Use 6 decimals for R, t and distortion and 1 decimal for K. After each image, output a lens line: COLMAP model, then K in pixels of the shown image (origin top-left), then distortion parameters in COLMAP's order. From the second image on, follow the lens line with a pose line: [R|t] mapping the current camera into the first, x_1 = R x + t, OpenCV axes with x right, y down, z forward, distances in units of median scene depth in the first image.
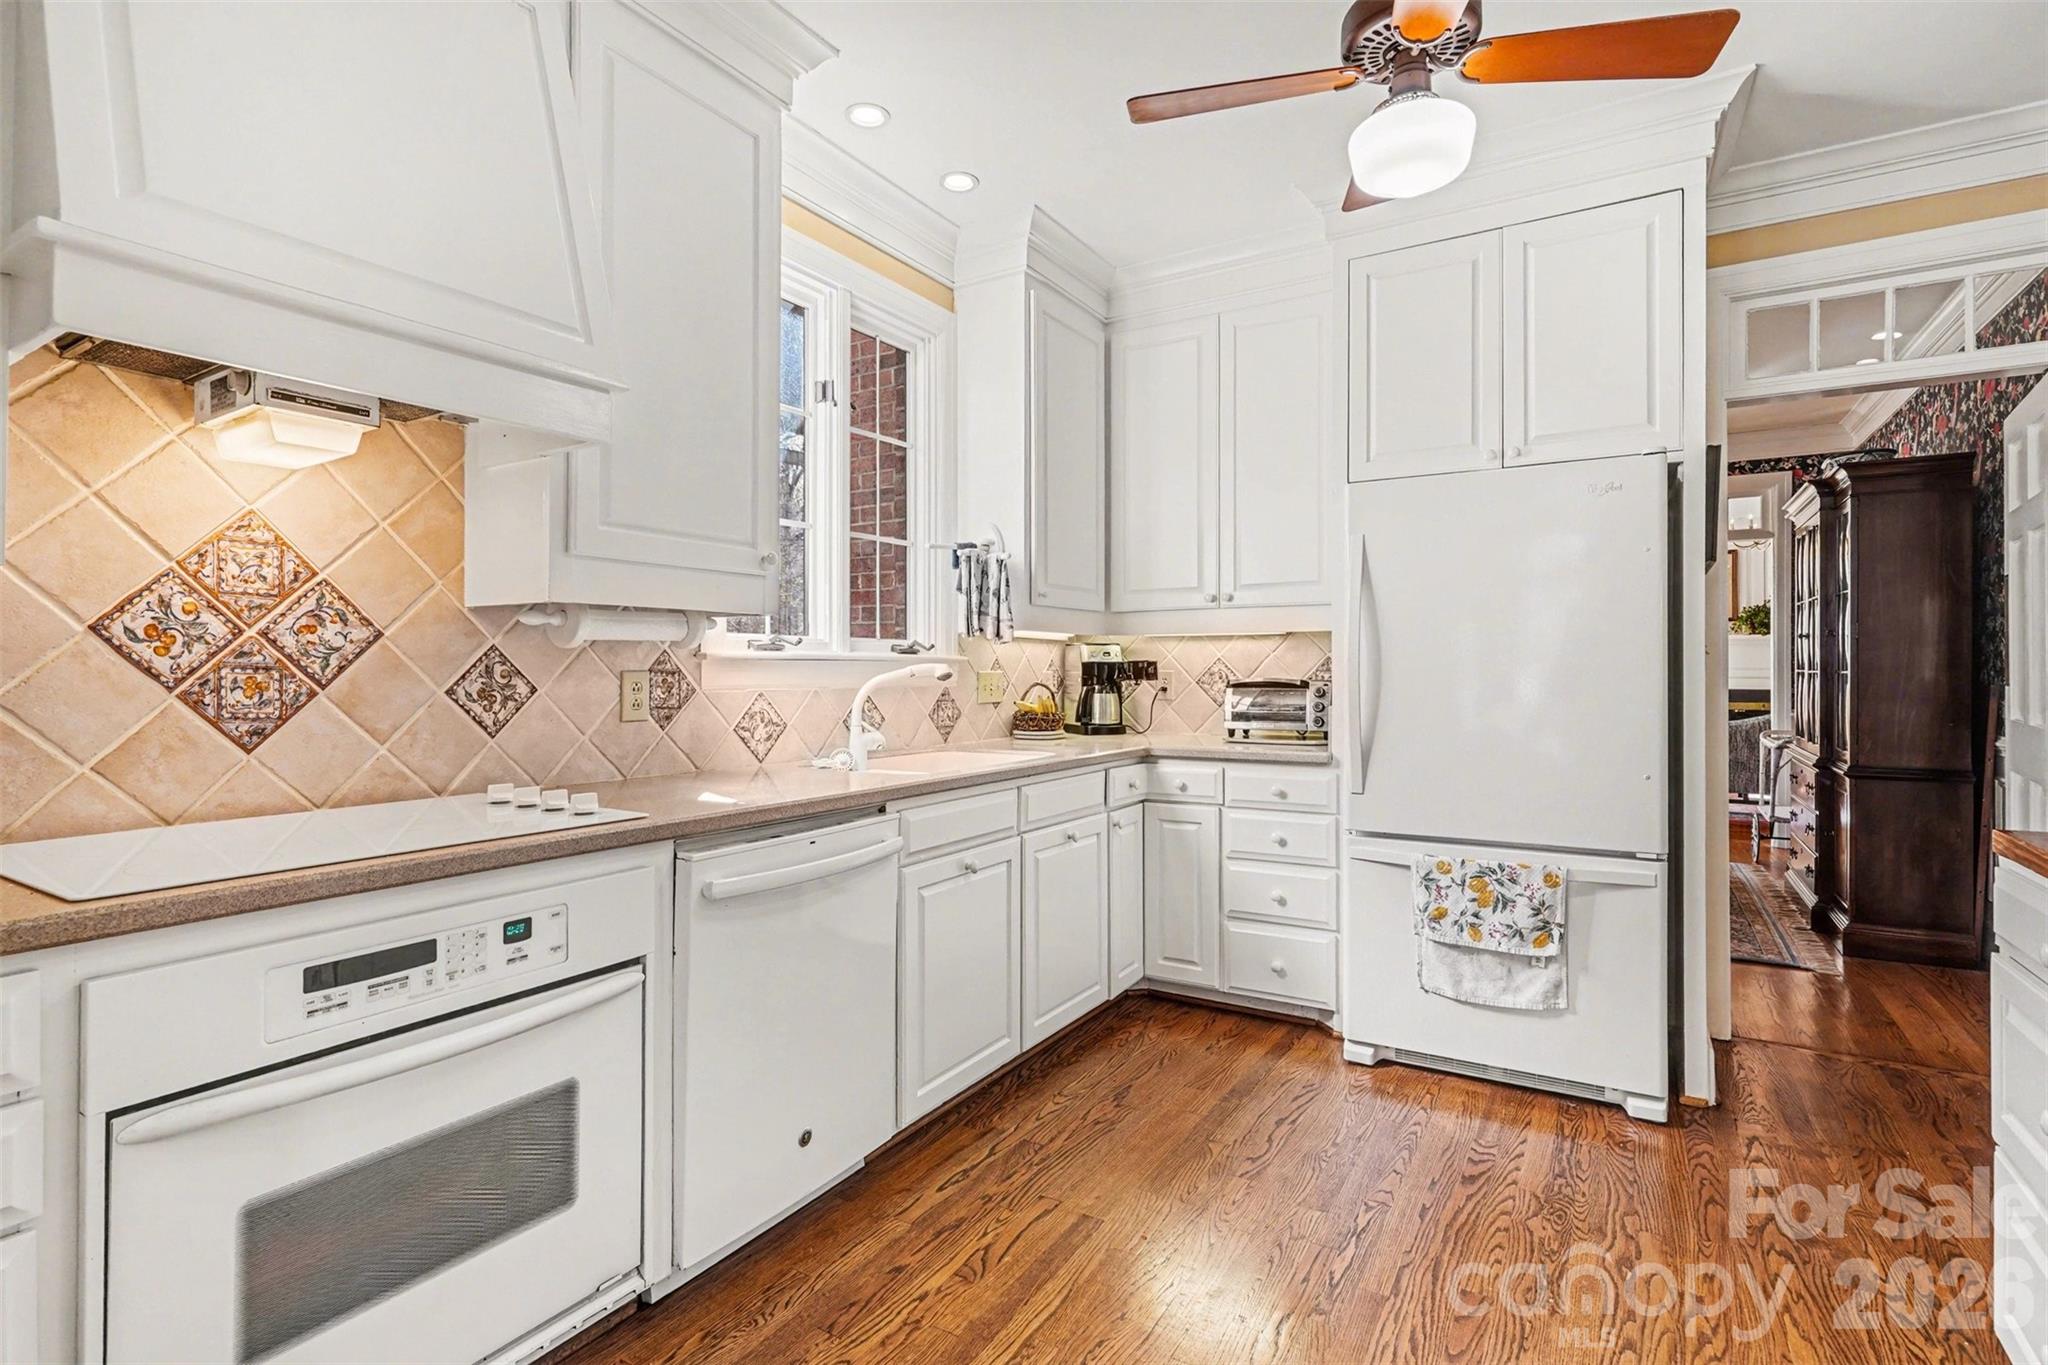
lens RADIAL K [[974.8, 0, 1022.2], [0, 974.8, 677.5], [0, 0, 1]] dist [-0.000279, 0.000152]
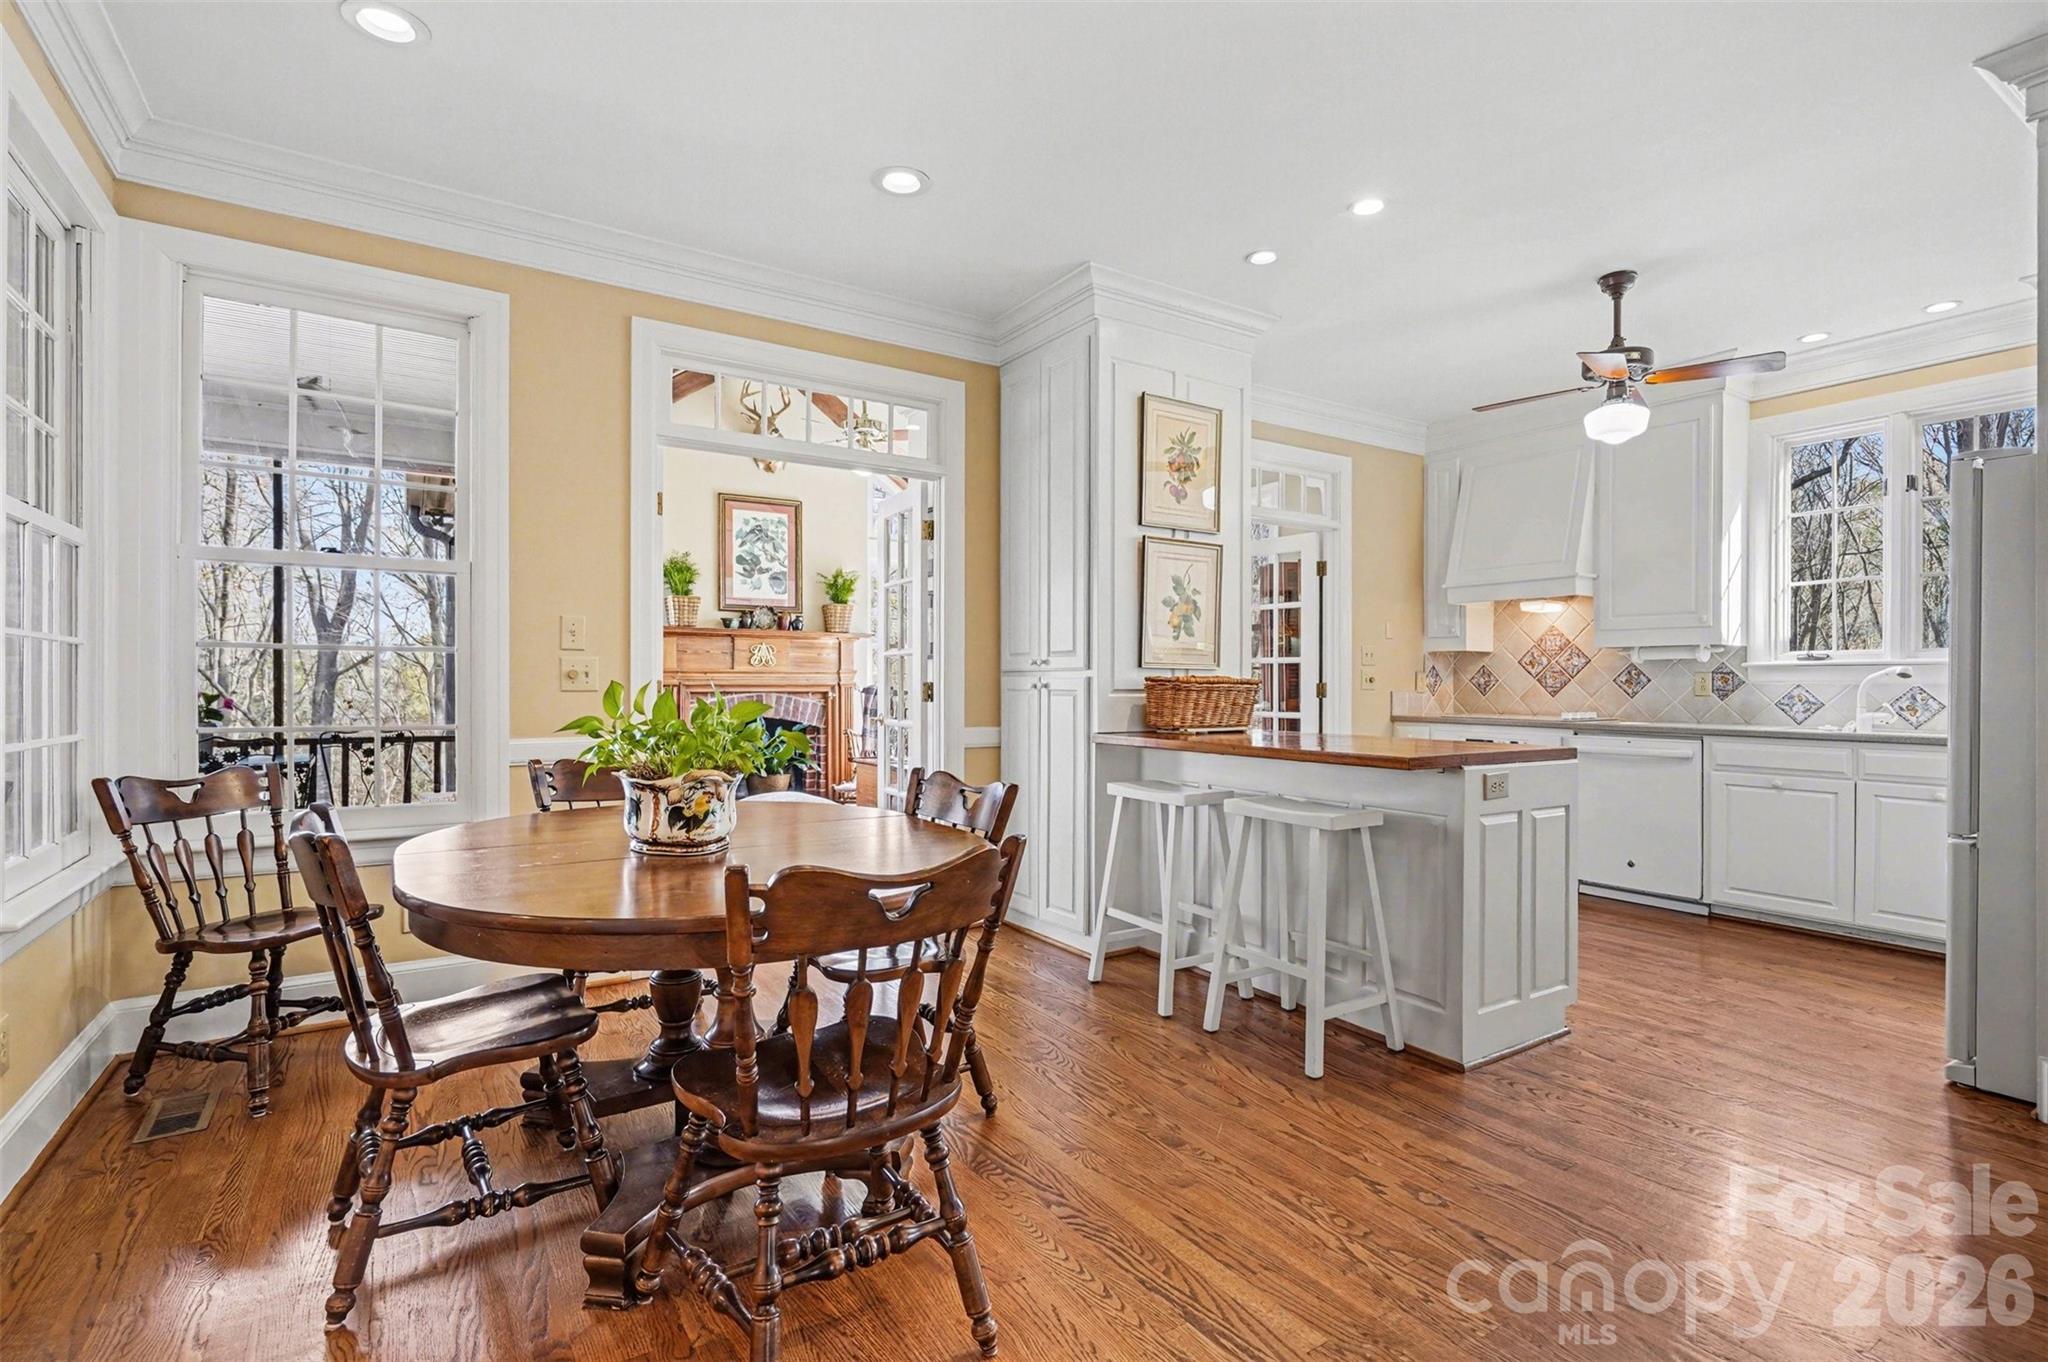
lens RADIAL K [[974.8, 0, 1021.3], [0, 974.8, 676.3], [0, 0, 1]] dist [-0.000279, 0.000152]
pose [[-0.427269, -0.002096, -0.904122, 2.132016], [-0.006227, 0.999980, 0.000624, 0.009164], [0.904103, 0.005896, -0.427274, 0.536228]]
